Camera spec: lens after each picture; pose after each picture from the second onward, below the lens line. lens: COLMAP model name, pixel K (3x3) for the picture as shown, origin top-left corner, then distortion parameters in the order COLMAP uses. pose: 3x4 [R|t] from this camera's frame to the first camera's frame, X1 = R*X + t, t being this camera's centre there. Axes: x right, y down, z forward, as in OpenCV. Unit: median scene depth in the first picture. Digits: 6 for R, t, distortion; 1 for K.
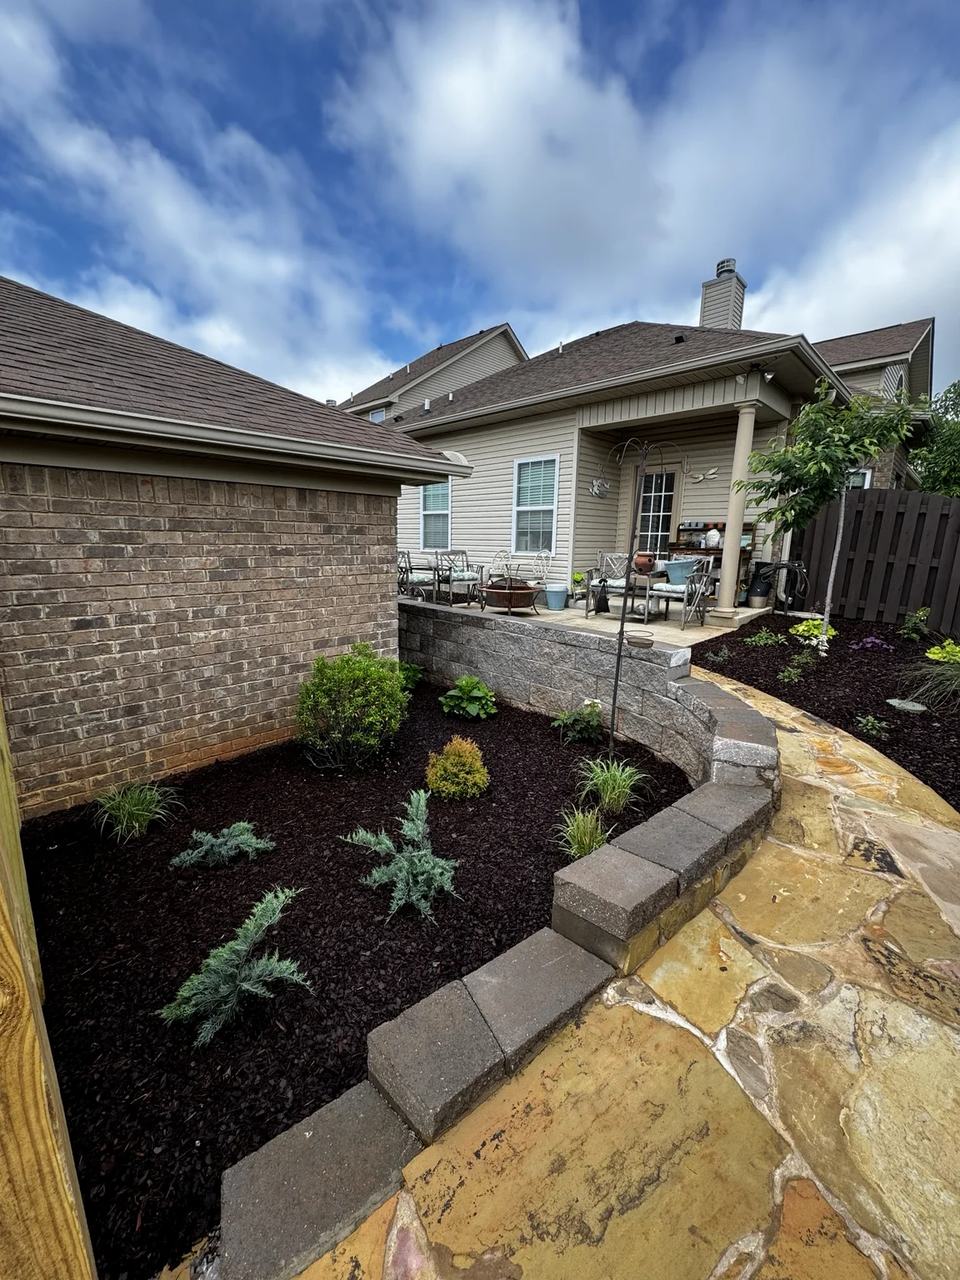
lens RADIAL K [[509.9, 0, 482.1], [0, 509.9, 644.4], [0, 0, 1]] dist [-0.000260, 0.000272]
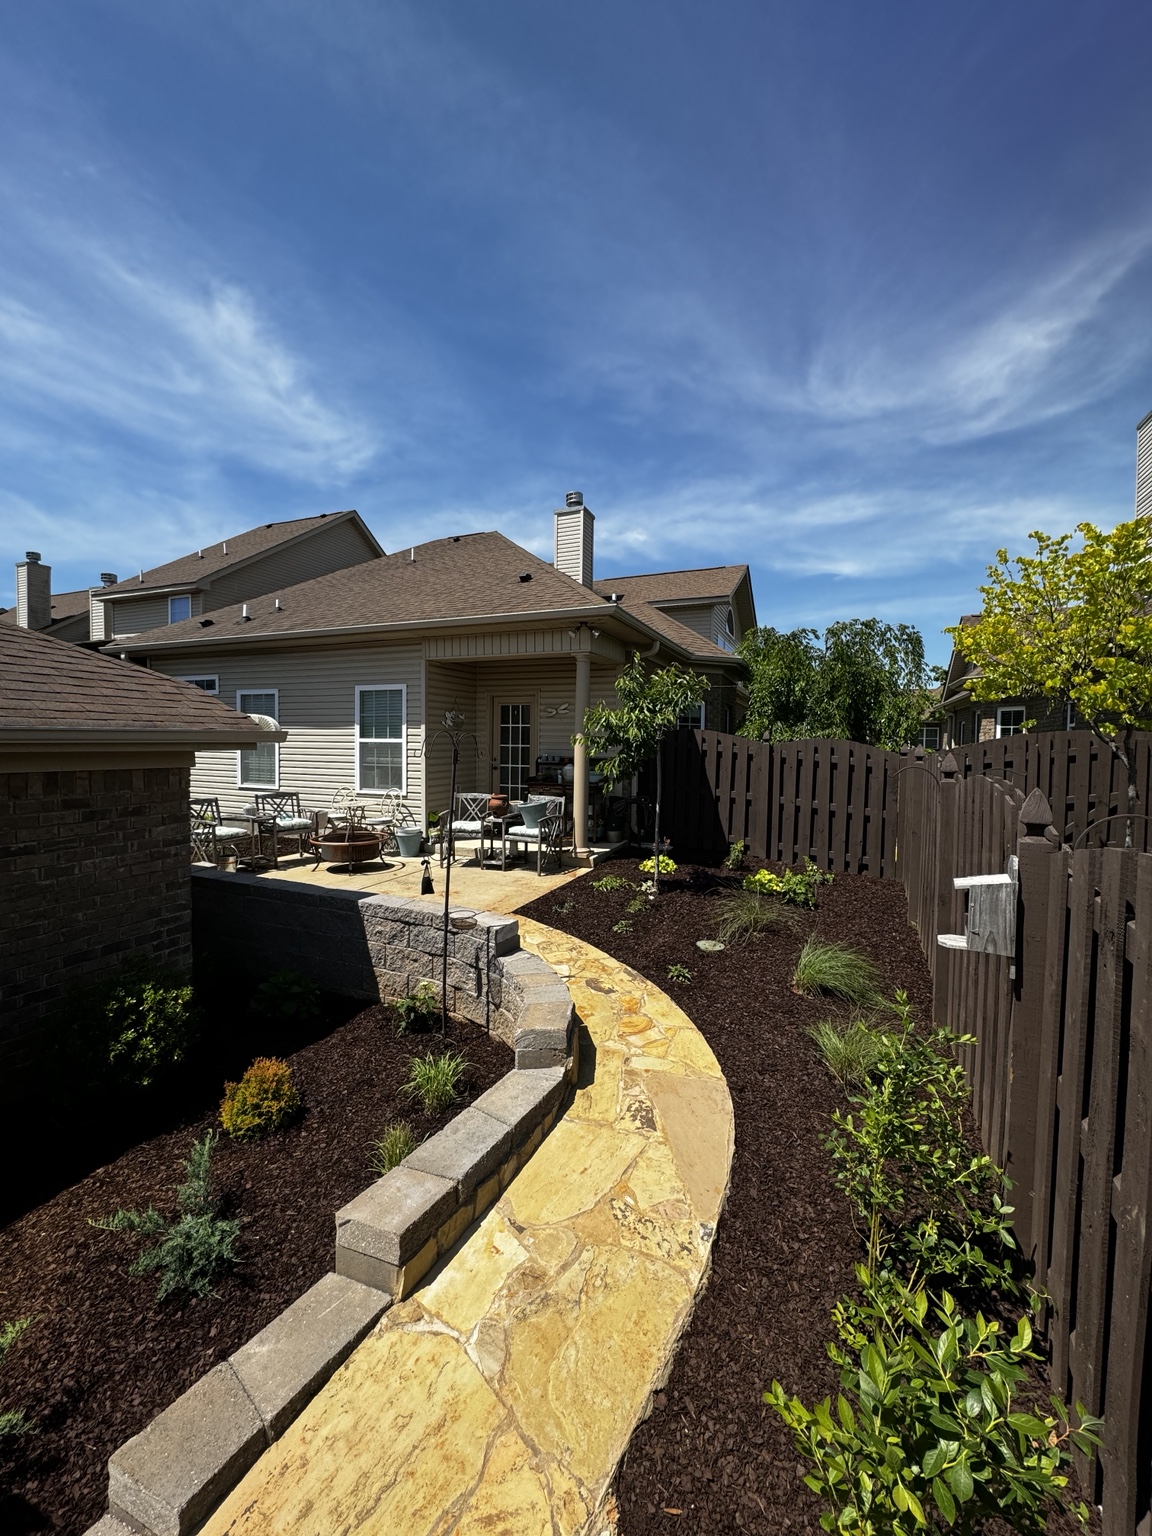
lens RADIAL K [[611.9, 0, 578.5], [0, 611.9, 773.3], [0, 0, 1]] dist [-0.000260, 0.000272]
pose [[0.931208, -0.023899, 0.363704, 0.087339], [0.075457, 0.988871, -0.128219, -0.124683], [-0.356592, 0.146842, 0.922648, -0.237211]]
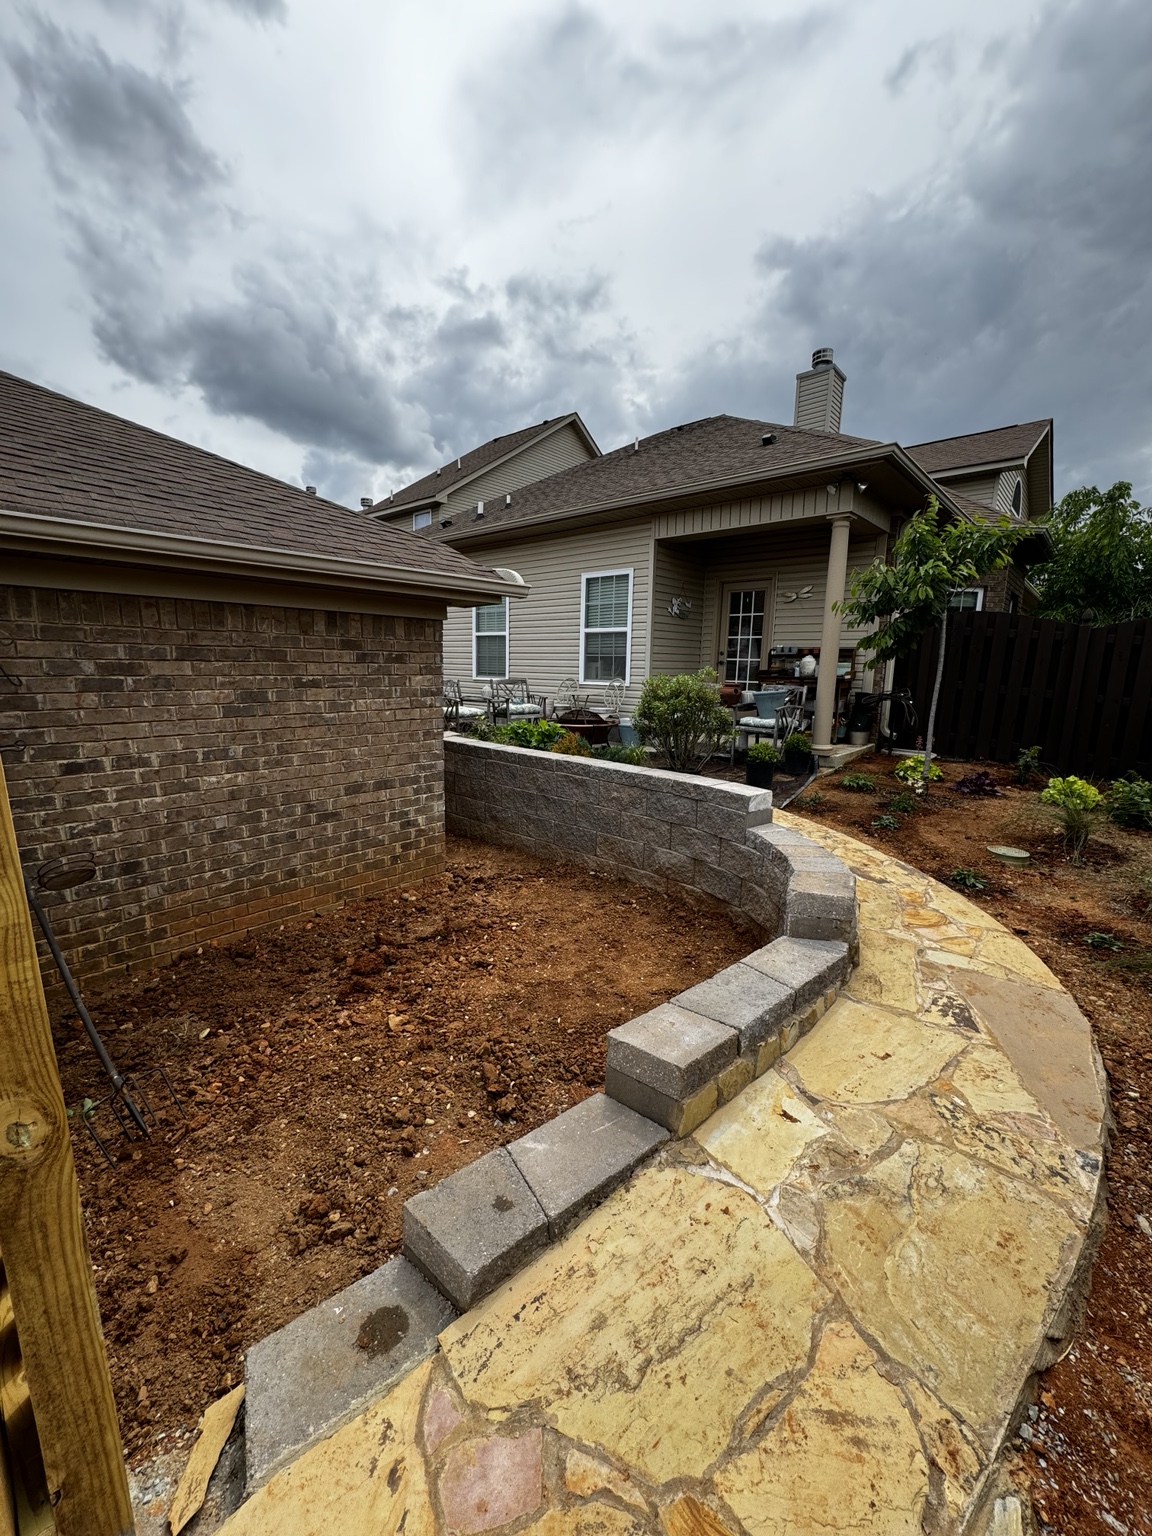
lens RADIAL K [[611.9, 0, 578.5], [0, 611.9, 773.3], [0, 0, 1]] dist [-0.000260, 0.000272]
pose [[0.998931, -0.005919, 0.045850, 0.021158], [0.007041, 0.999679, -0.024348, 0.000115], [-0.045691, 0.024645, 0.998652, -0.065283]]
